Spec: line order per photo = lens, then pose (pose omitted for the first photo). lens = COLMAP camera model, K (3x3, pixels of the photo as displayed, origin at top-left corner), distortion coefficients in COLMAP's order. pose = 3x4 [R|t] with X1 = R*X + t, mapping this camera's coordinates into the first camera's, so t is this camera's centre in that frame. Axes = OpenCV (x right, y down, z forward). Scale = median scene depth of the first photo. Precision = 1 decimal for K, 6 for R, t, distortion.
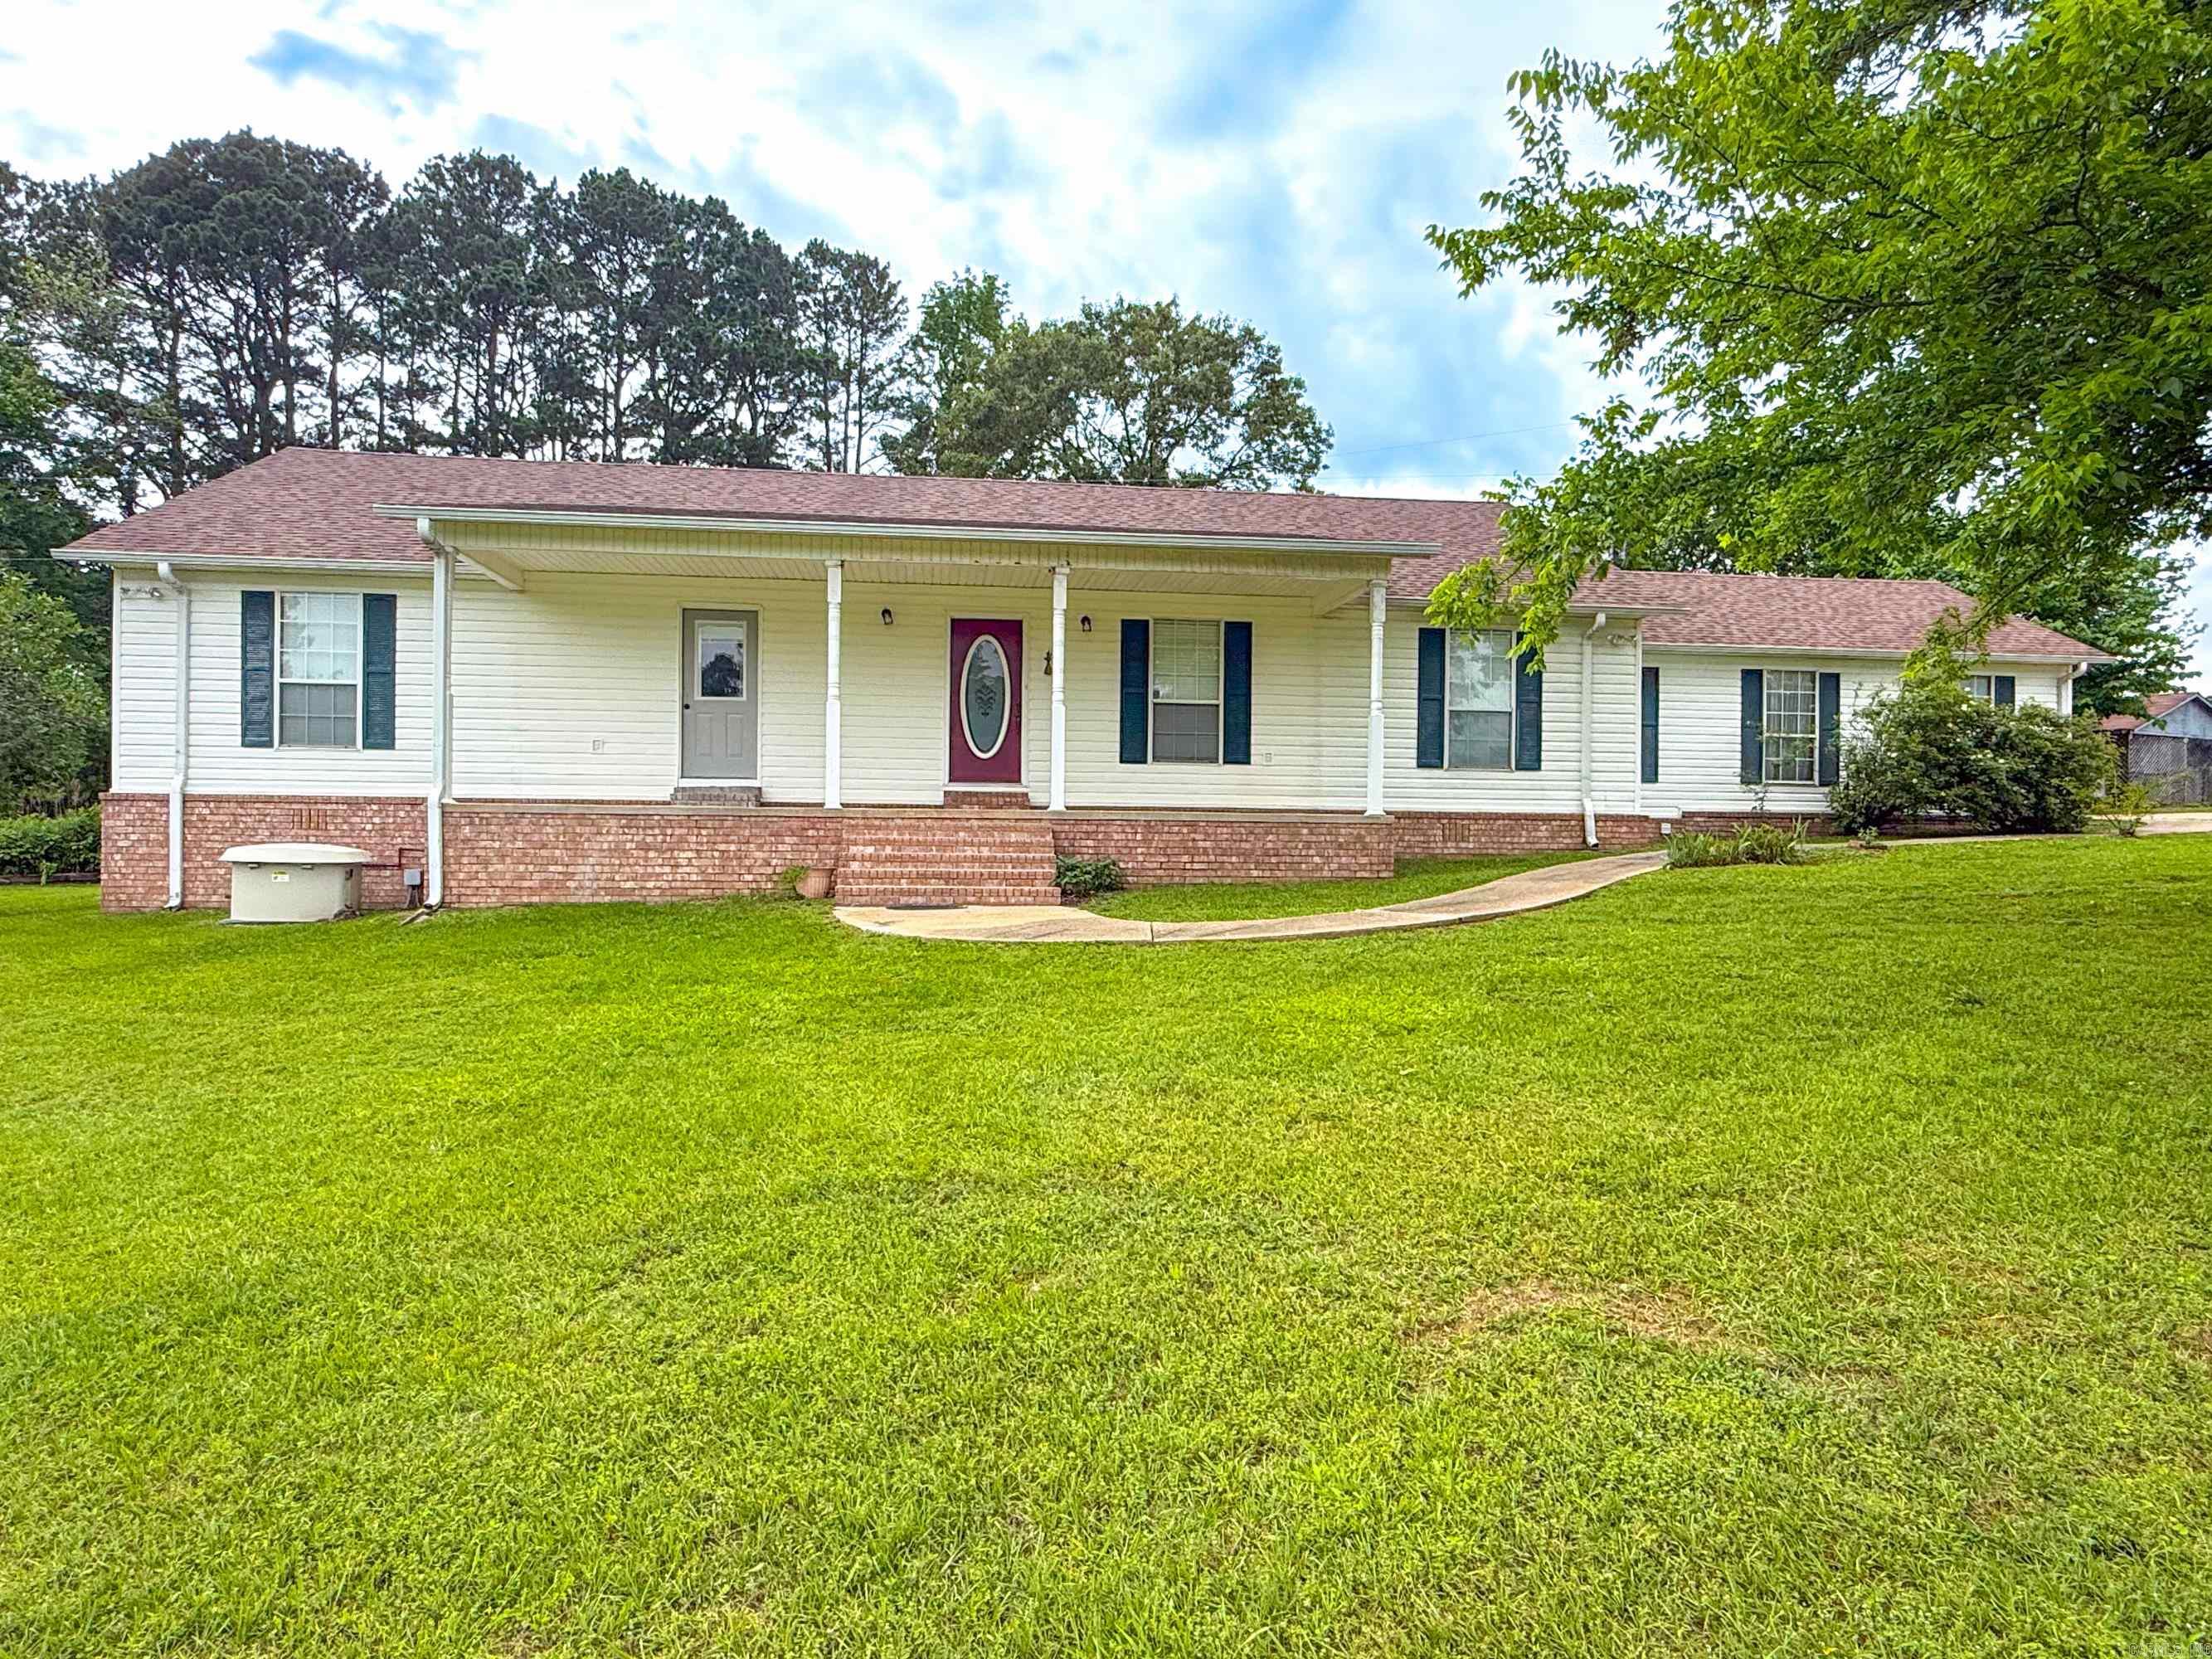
lens RADIAL K [[1307.8, 0, 1106.0], [0, 1307.8, 829.5], [0, 0, 1]] dist [-0.001413, 0.000317]
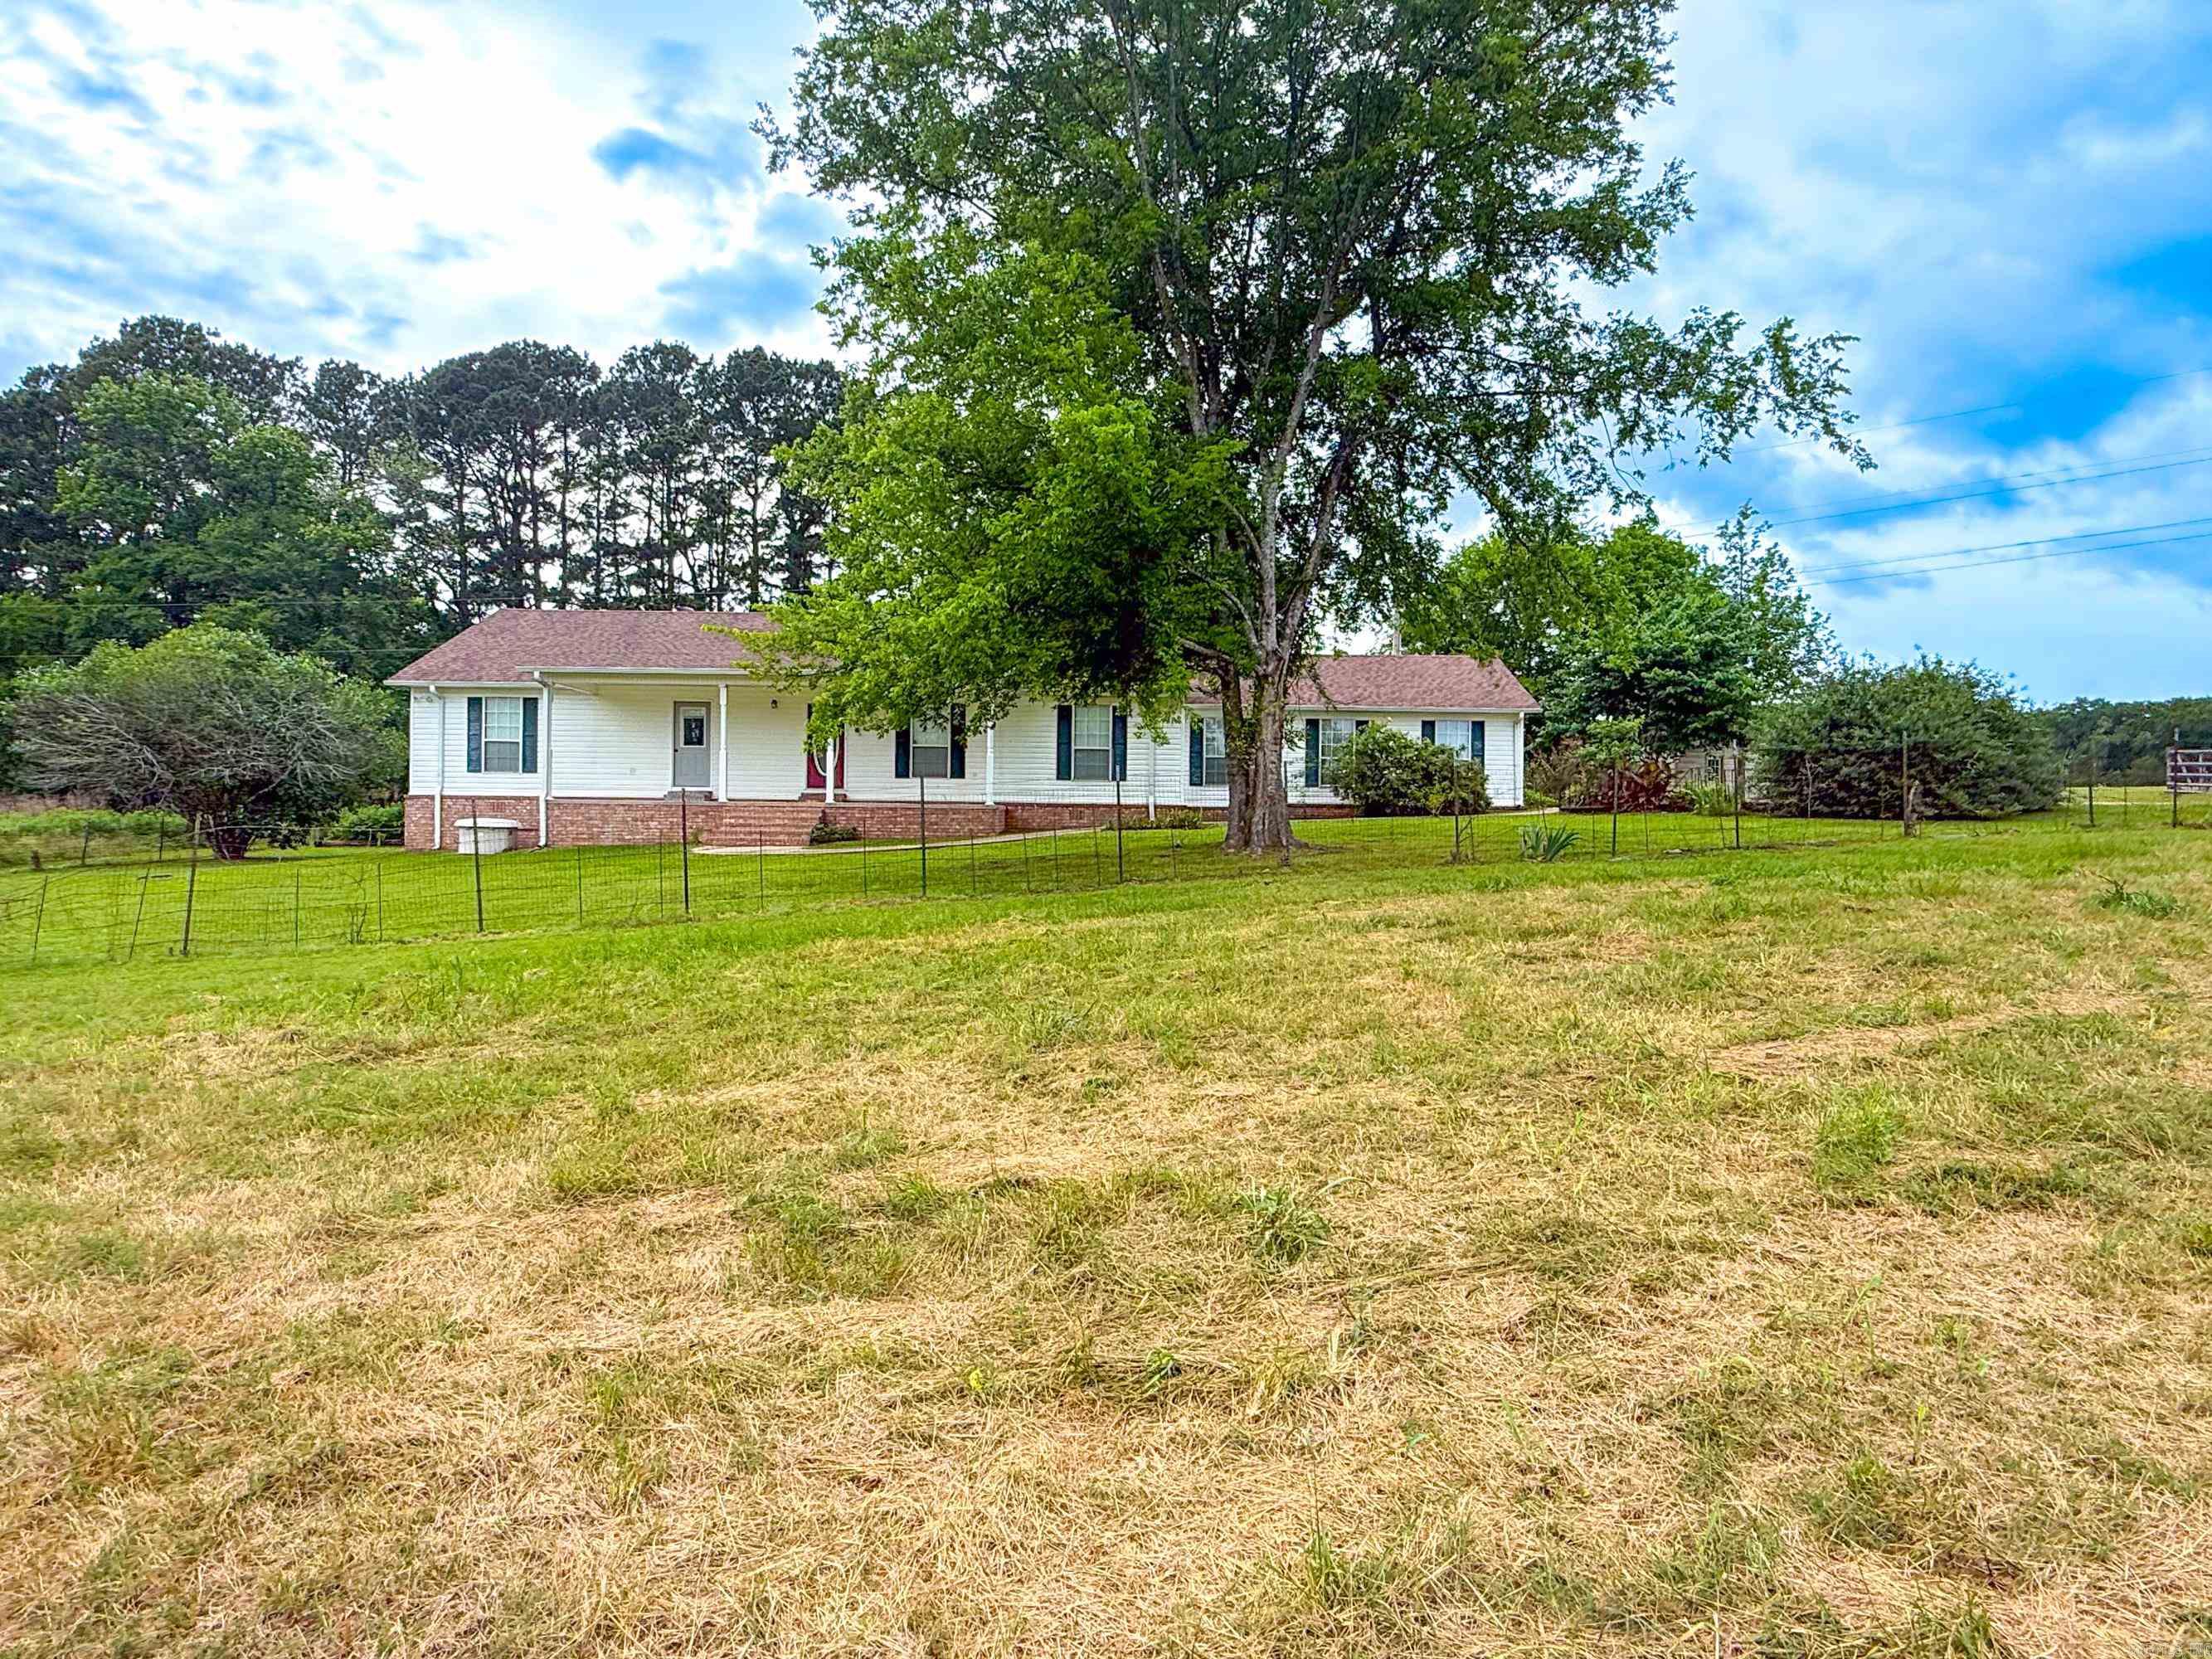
lens RADIAL K [[1160.4, 0, 1105.1], [0, 1160.4, 815.6], [0, 0, 1]] dist [0.000291, -0.000082]
pose [[0.992566, 0.000754, -0.121704, 0.519591], [-0.001396, 0.999986, -0.005187, 0.012714], [0.121698, 0.005319, 0.992553, -0.645084]]
